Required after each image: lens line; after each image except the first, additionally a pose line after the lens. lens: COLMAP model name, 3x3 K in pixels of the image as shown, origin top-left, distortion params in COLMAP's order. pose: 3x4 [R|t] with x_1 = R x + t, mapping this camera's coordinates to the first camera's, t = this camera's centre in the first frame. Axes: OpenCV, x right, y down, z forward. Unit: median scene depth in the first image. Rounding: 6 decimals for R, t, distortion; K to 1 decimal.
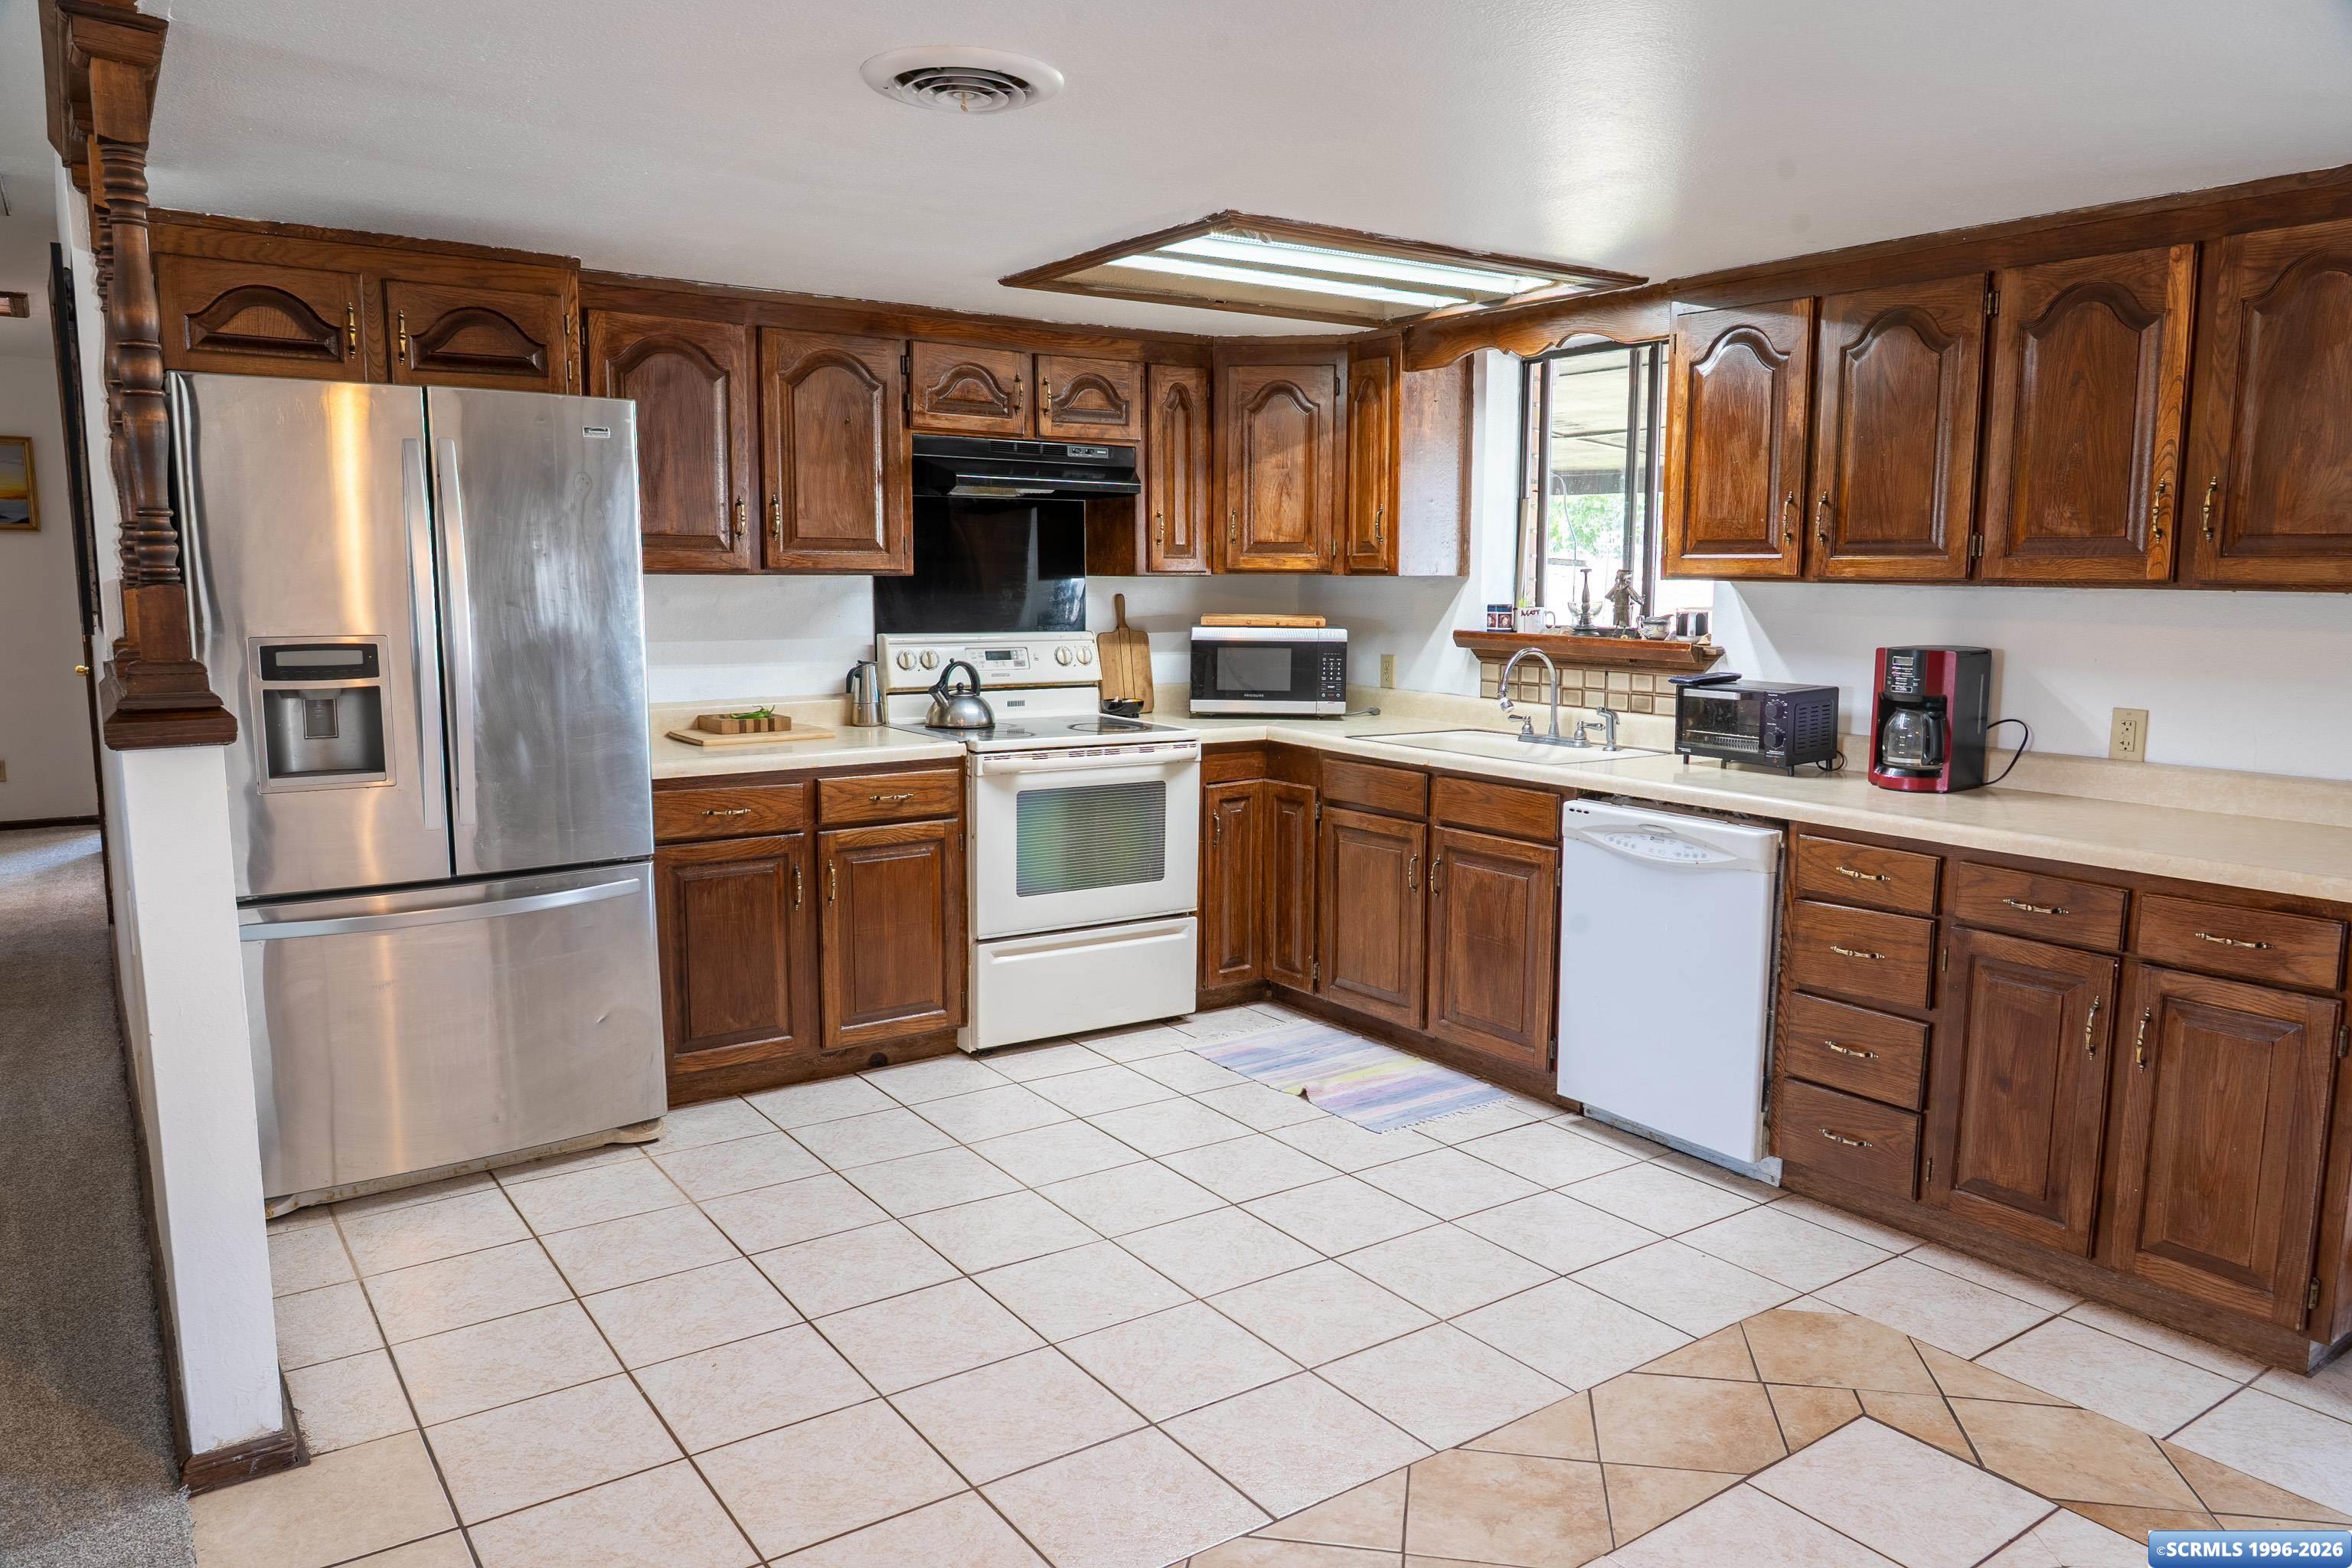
lens RADIAL K [[1574.3, 0, 1171.6], [0, 1574.3, 785.3], [0, 0, 1]] dist [-0.005925, 0.005327]
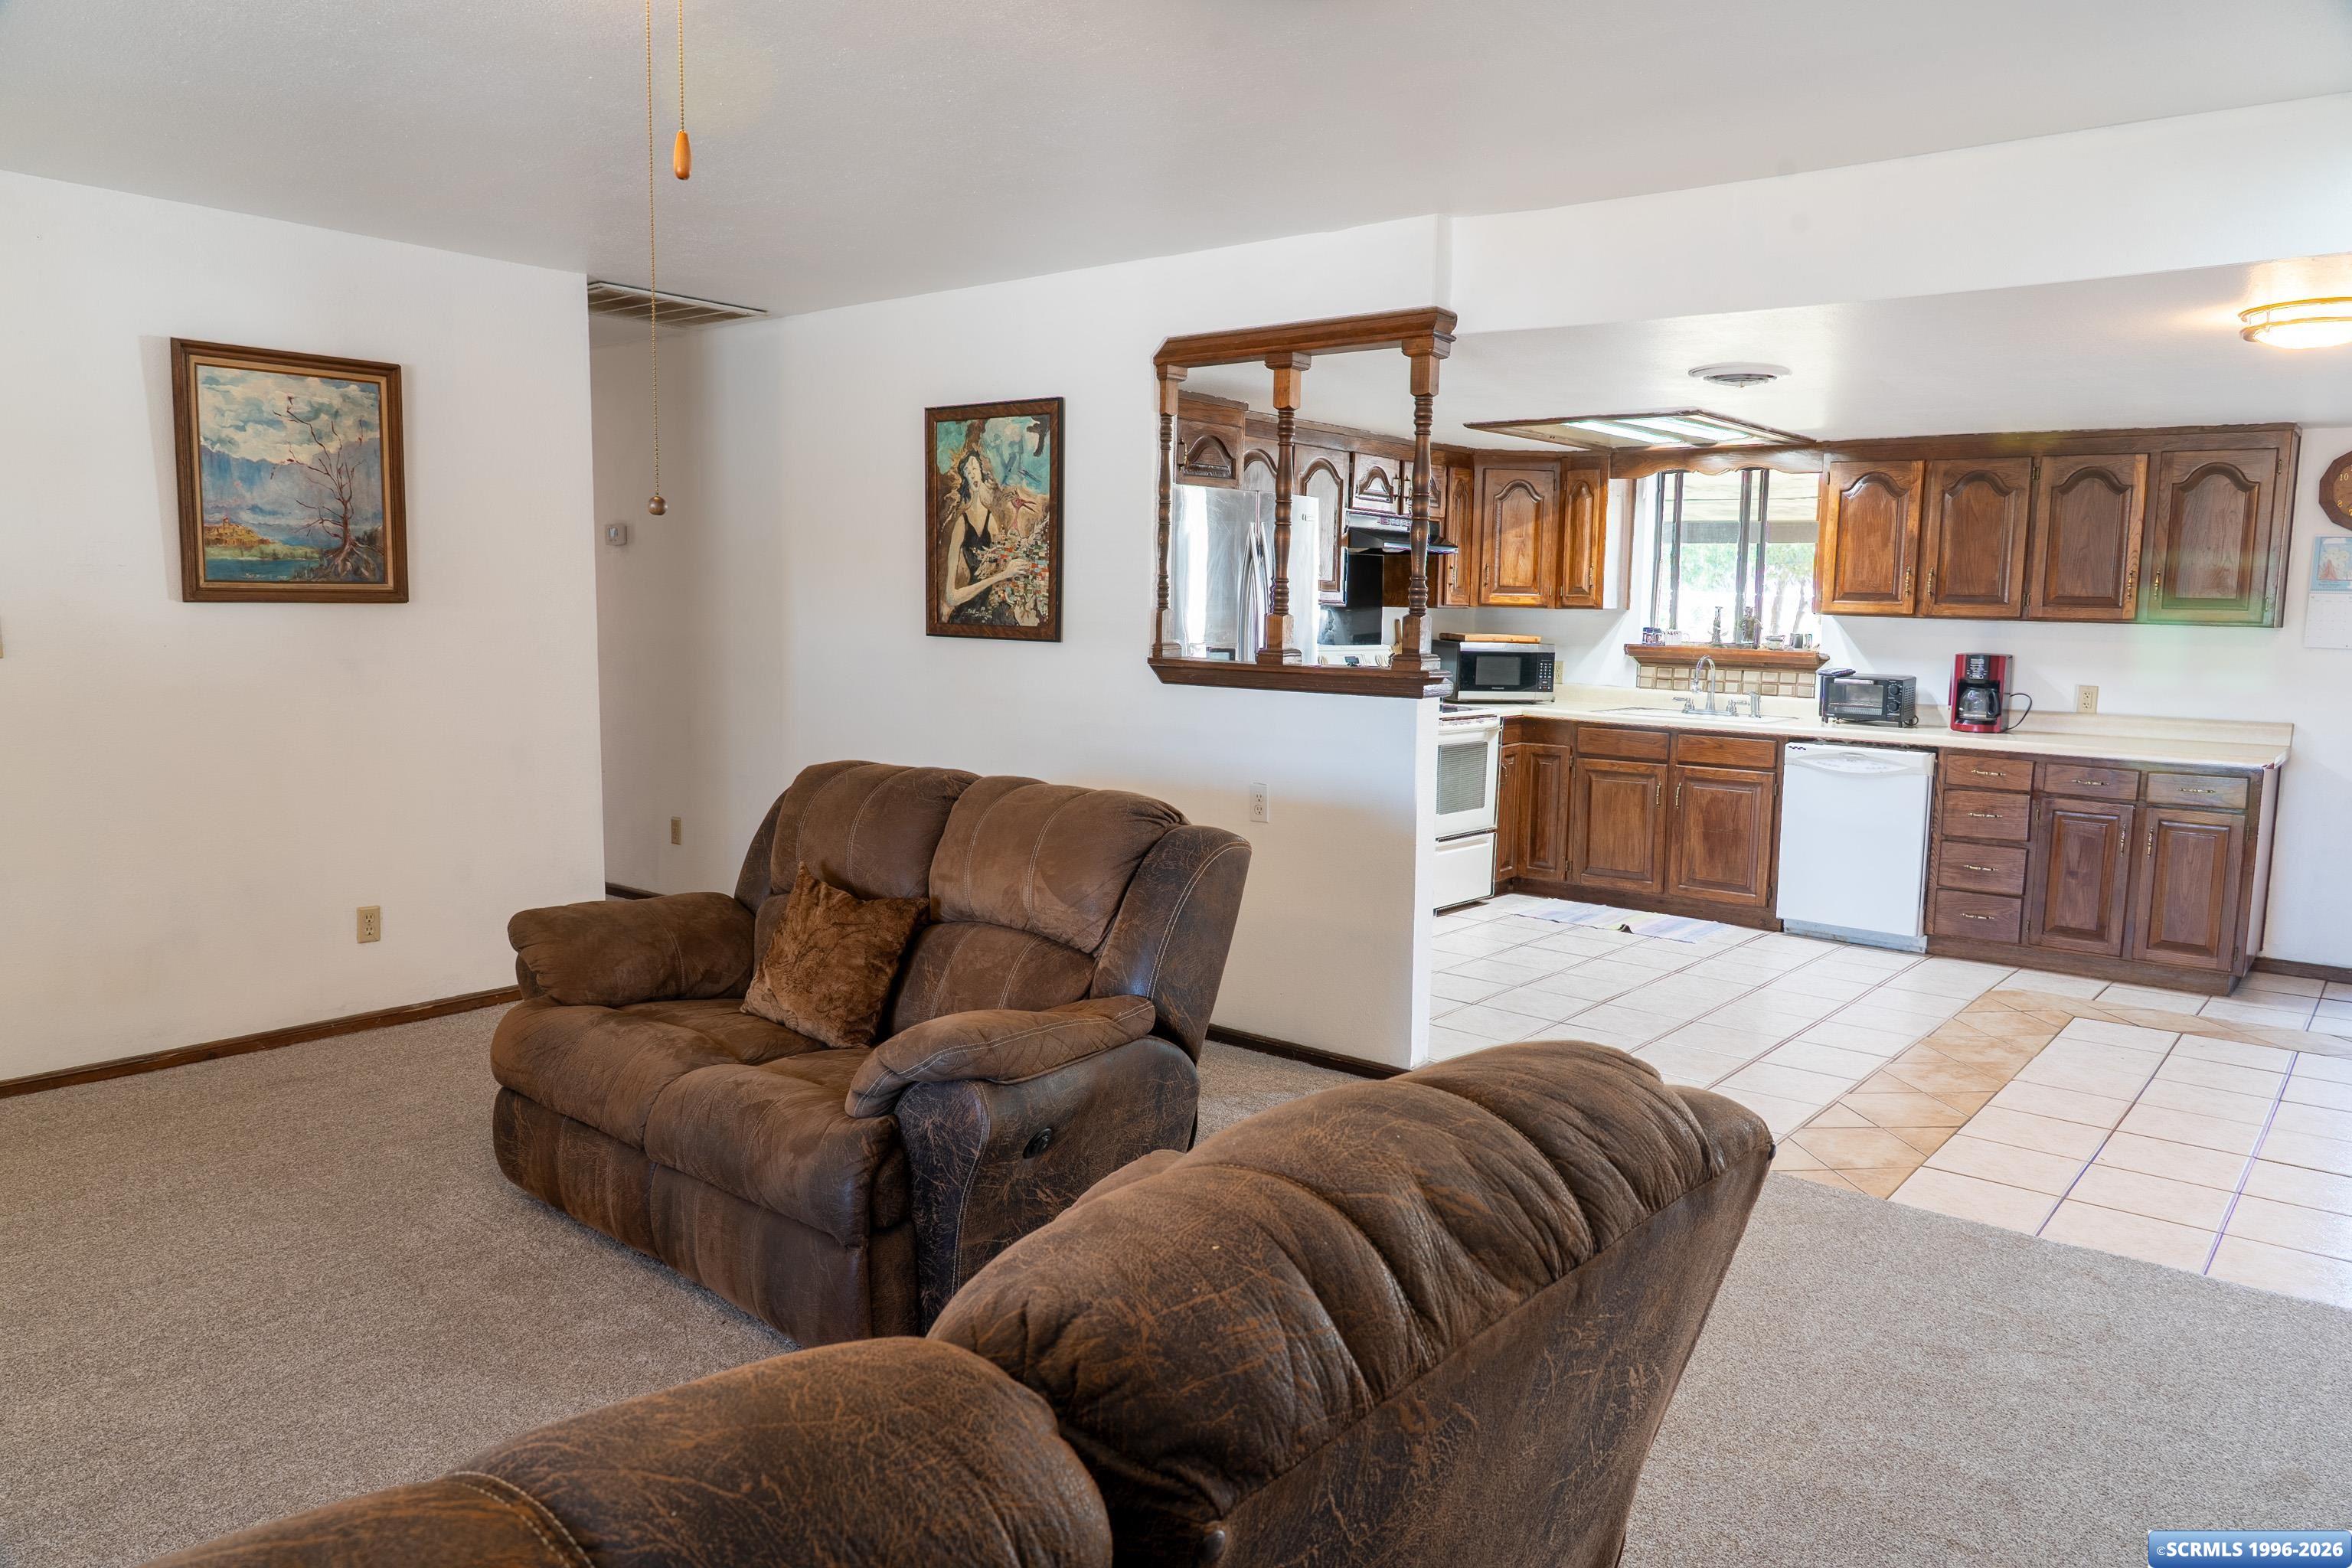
lens RADIAL K [[1574.3, 0, 1174.0], [0, 1574.3, 784.9], [0, 0, 1]] dist [-0.005925, 0.005327]
pose [[0.963930, -0.020414, 0.265371, -0.812153], [0.023458, 0.999690, -0.008306, 0.051099], [-0.265120, 0.014231, 0.964111, -0.453462]]
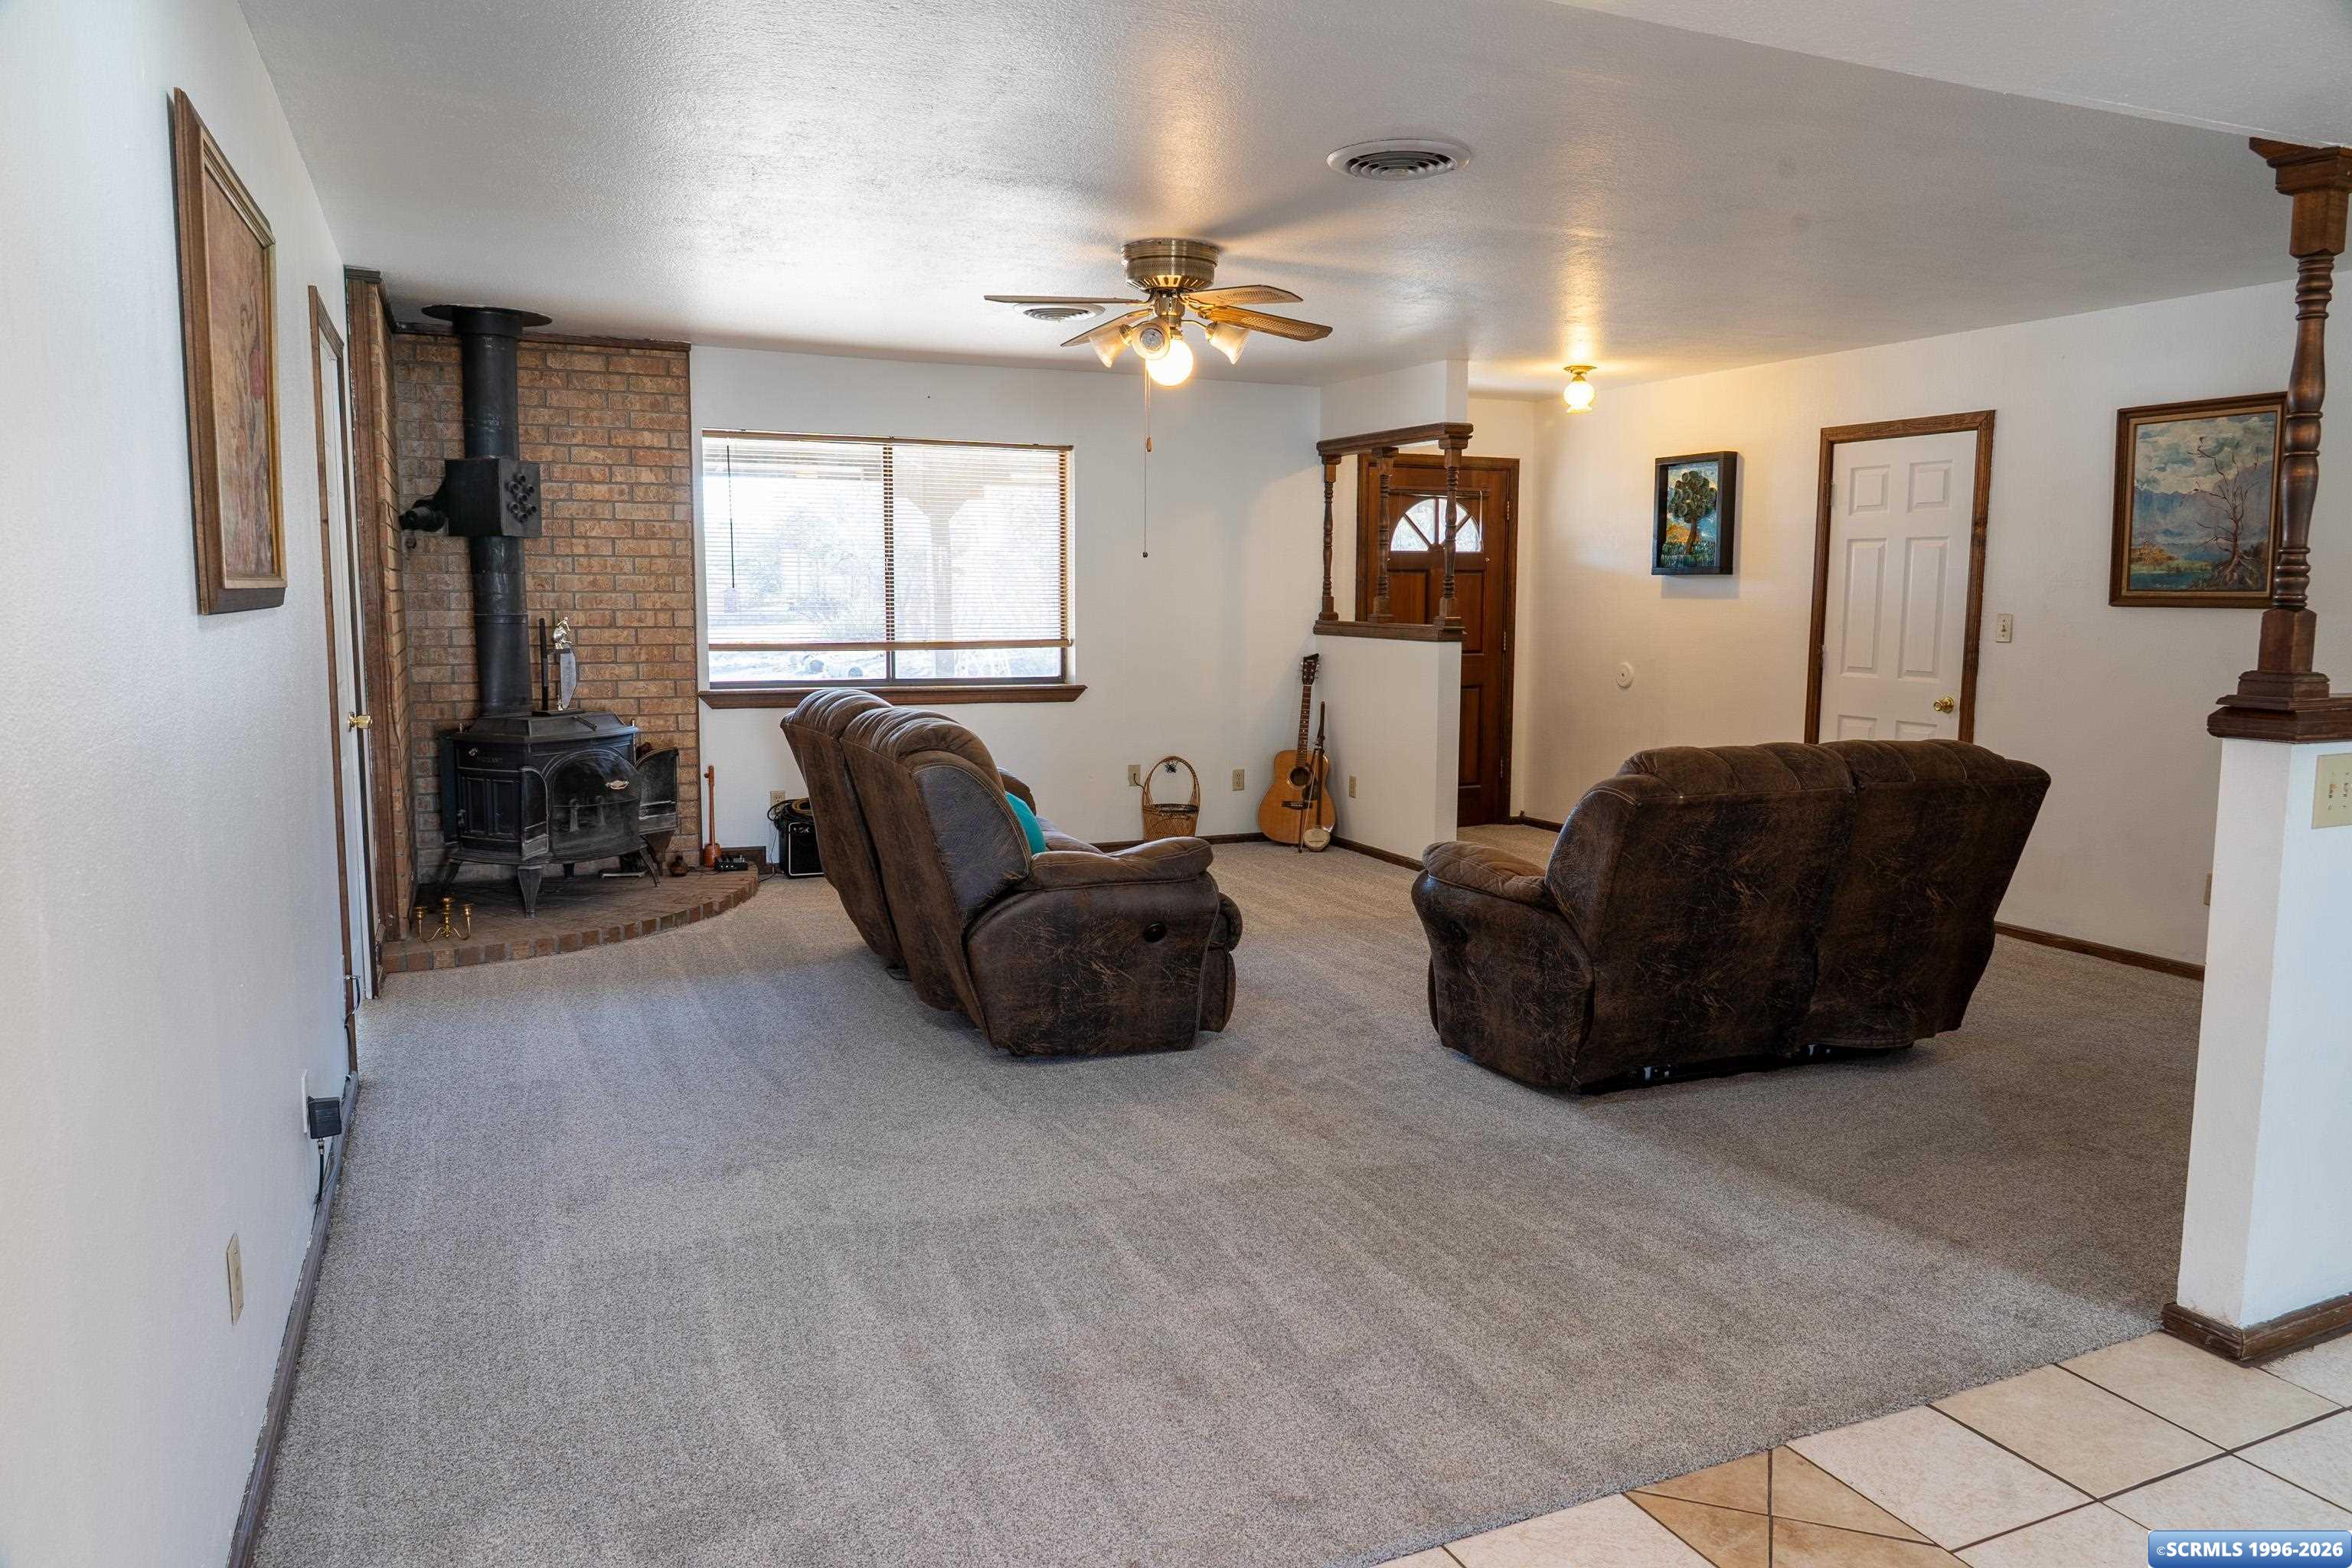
lens RADIAL K [[1574.3, 0, 1174.6], [0, 1574.3, 776.3], [0, 0, 1]] dist [-0.005925, 0.005327]
pose [[-0.181974, 0.114699, -0.976591, 1.078586], [-0.135653, 0.980749, 0.140464, -0.081052], [0.973901, 0.158038, -0.162911, 0.560623]]
